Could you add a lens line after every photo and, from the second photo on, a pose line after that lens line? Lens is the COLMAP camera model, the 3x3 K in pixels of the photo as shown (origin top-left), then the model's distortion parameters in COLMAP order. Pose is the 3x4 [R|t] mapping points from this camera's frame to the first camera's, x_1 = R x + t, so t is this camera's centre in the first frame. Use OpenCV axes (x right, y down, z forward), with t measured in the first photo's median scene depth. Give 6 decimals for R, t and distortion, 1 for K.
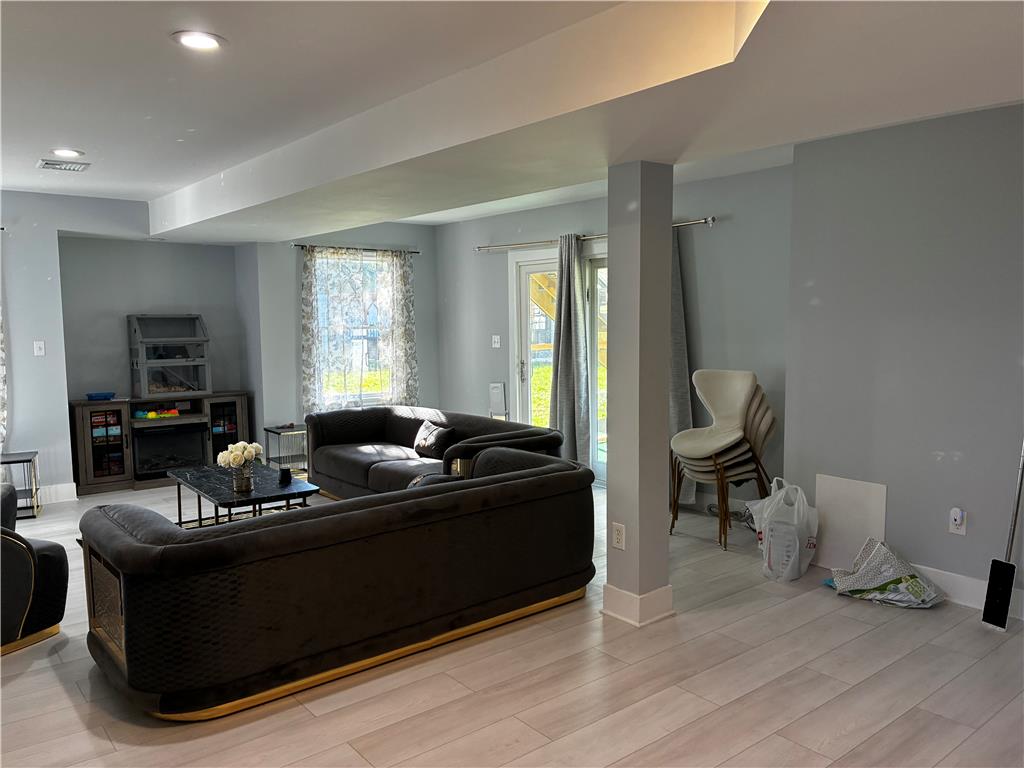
lens RADIAL K [[776.1, 0, 508.1], [0, 776.1, 388.1], [0, 0, 1]] dist [0.051577, -0.058064]
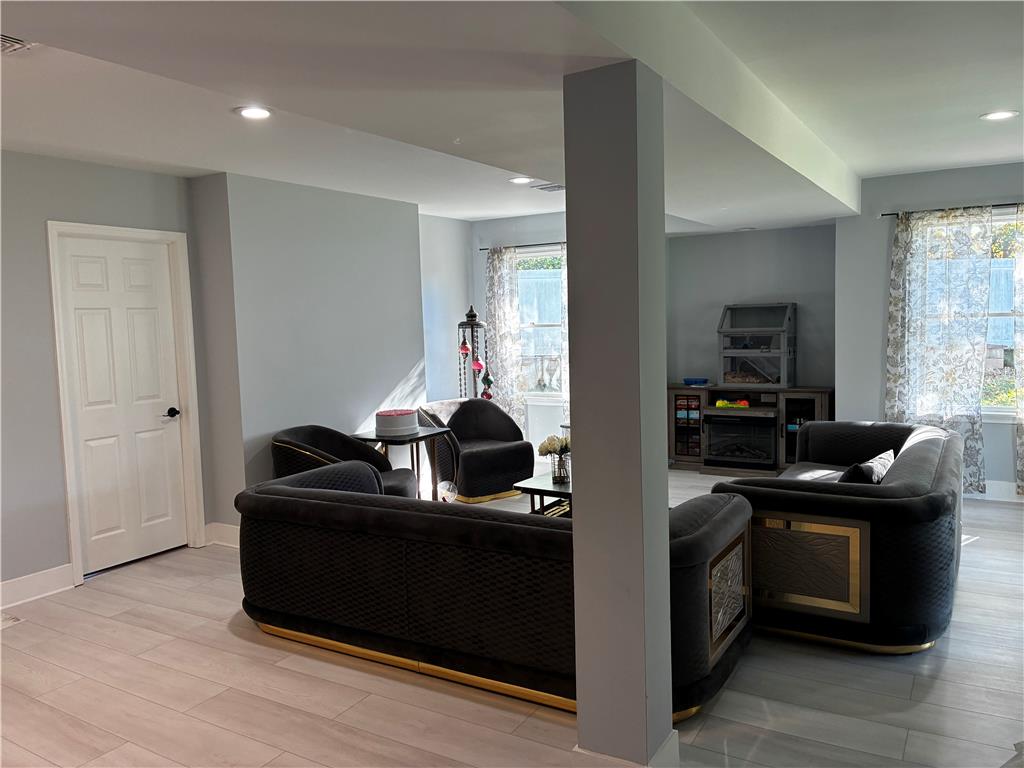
lens RADIAL K [[776.1, 0, 510.5], [0, 776.1, 380.6], [0, 0, 1]] dist [0.051577, -0.058064]
pose [[0.346597, 0.075091, -0.935004, 0.398308], [-0.059479, 0.996544, 0.057985, -0.038288], [0.936126, 0.035516, 0.349866, 0.386636]]
